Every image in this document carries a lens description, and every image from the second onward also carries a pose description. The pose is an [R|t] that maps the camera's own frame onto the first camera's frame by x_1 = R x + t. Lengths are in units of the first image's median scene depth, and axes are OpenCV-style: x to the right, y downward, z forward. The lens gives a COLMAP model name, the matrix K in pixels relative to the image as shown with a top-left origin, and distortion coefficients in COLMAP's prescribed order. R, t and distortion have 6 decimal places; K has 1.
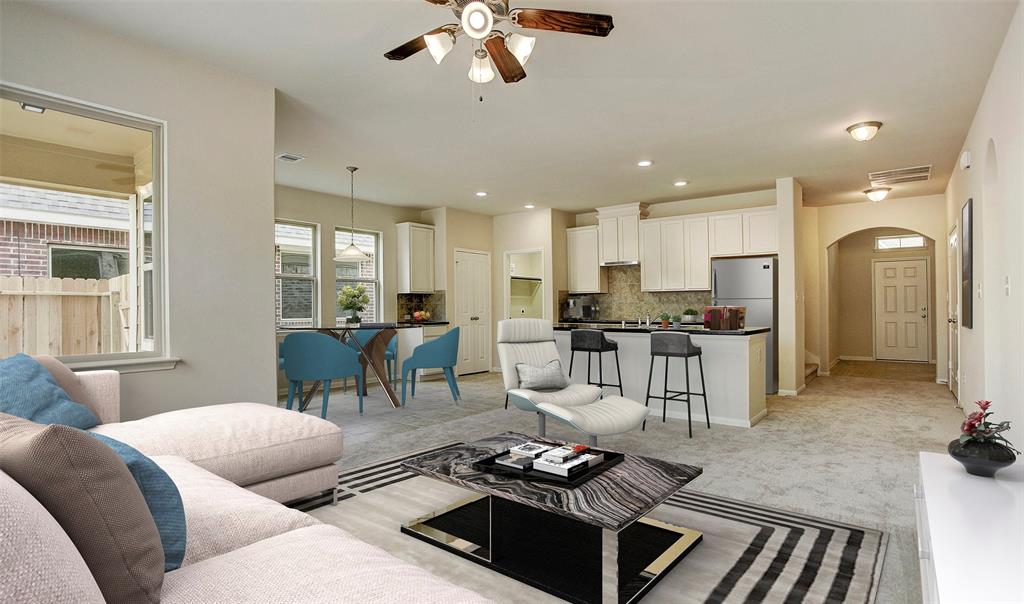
lens RADIAL K [[521.1, 0, 513.6], [0, 521.1, 306.3], [0, 0, 1]] dist [-0.016913, 0.009170]
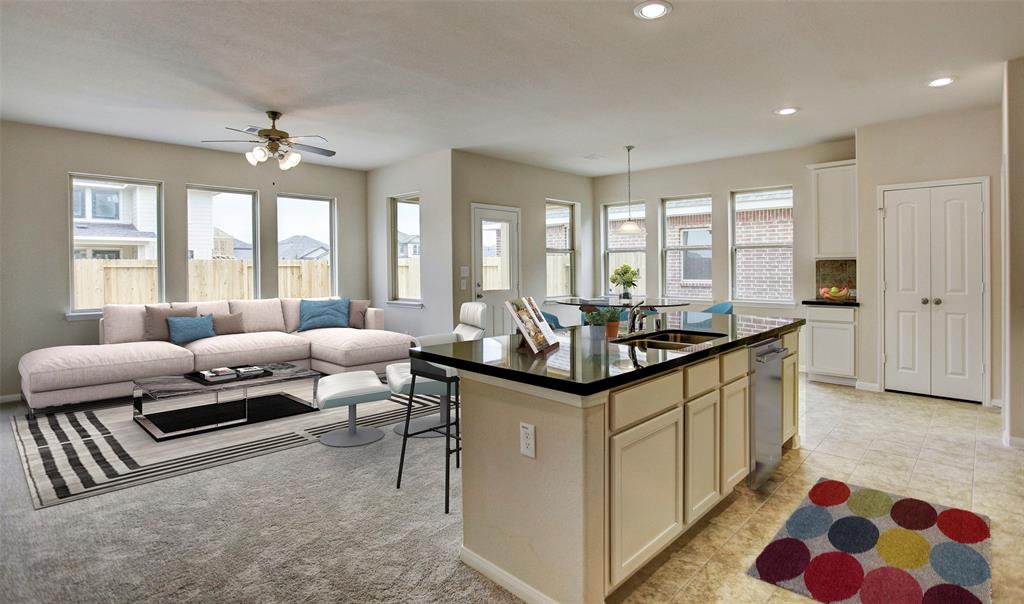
lens RADIAL K [[521.1, 0, 523.6], [0, 521.1, 275.4], [0, 0, 1]] dist [-0.016913, 0.009170]
pose [[-0.065179, 0.000734, -0.997873, 1.729383], [0.004623, 0.999989, 0.000434, -0.032190], [0.997863, -0.004585, -0.065182, 2.084773]]
